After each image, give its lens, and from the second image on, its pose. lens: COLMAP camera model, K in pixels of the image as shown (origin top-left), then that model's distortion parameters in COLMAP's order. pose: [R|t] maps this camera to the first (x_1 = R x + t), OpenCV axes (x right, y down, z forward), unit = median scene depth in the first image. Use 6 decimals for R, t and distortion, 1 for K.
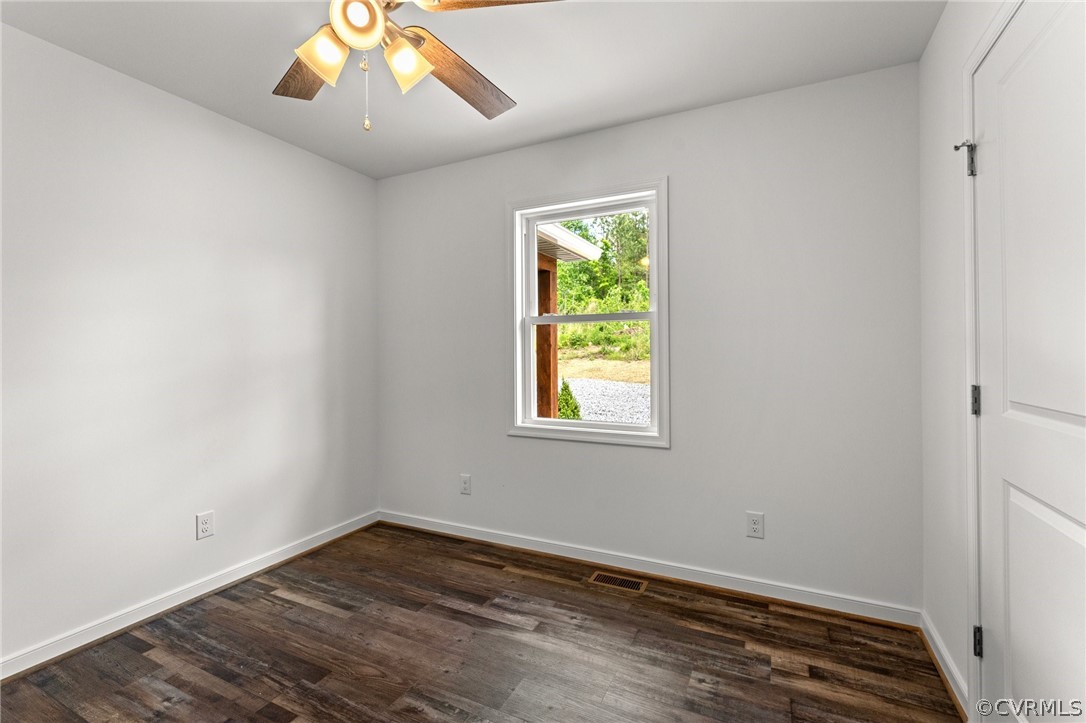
lens RADIAL K [[470.2, 0, 550.7], [0, 470.2, 353.5], [0, 0, 1]] dist [-0.004233, 0.001354]
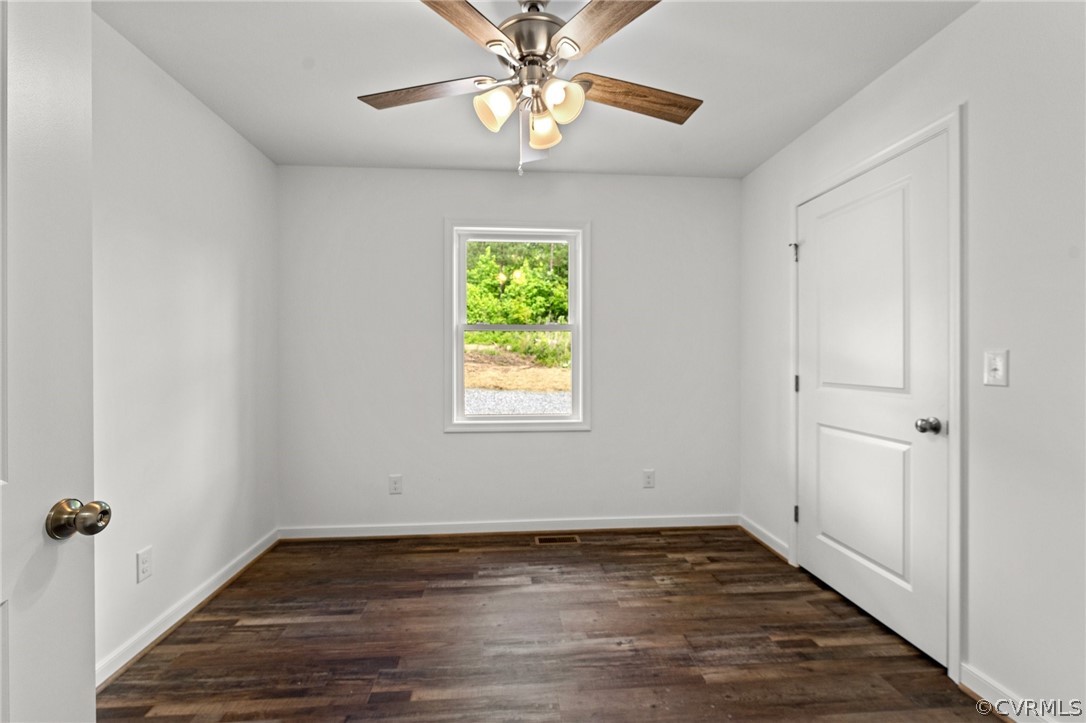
lens RADIAL K [[470.2, 0, 537.2], [0, 470.2, 361.4], [0, 0, 1]] dist [-0.004233, 0.001354]
pose [[0.864913, -0.000904, 0.501920, -0.581196], [-0.003832, 0.999957, 0.008404, 0.000684], [-0.501907, -0.009192, 0.864873, -0.054505]]
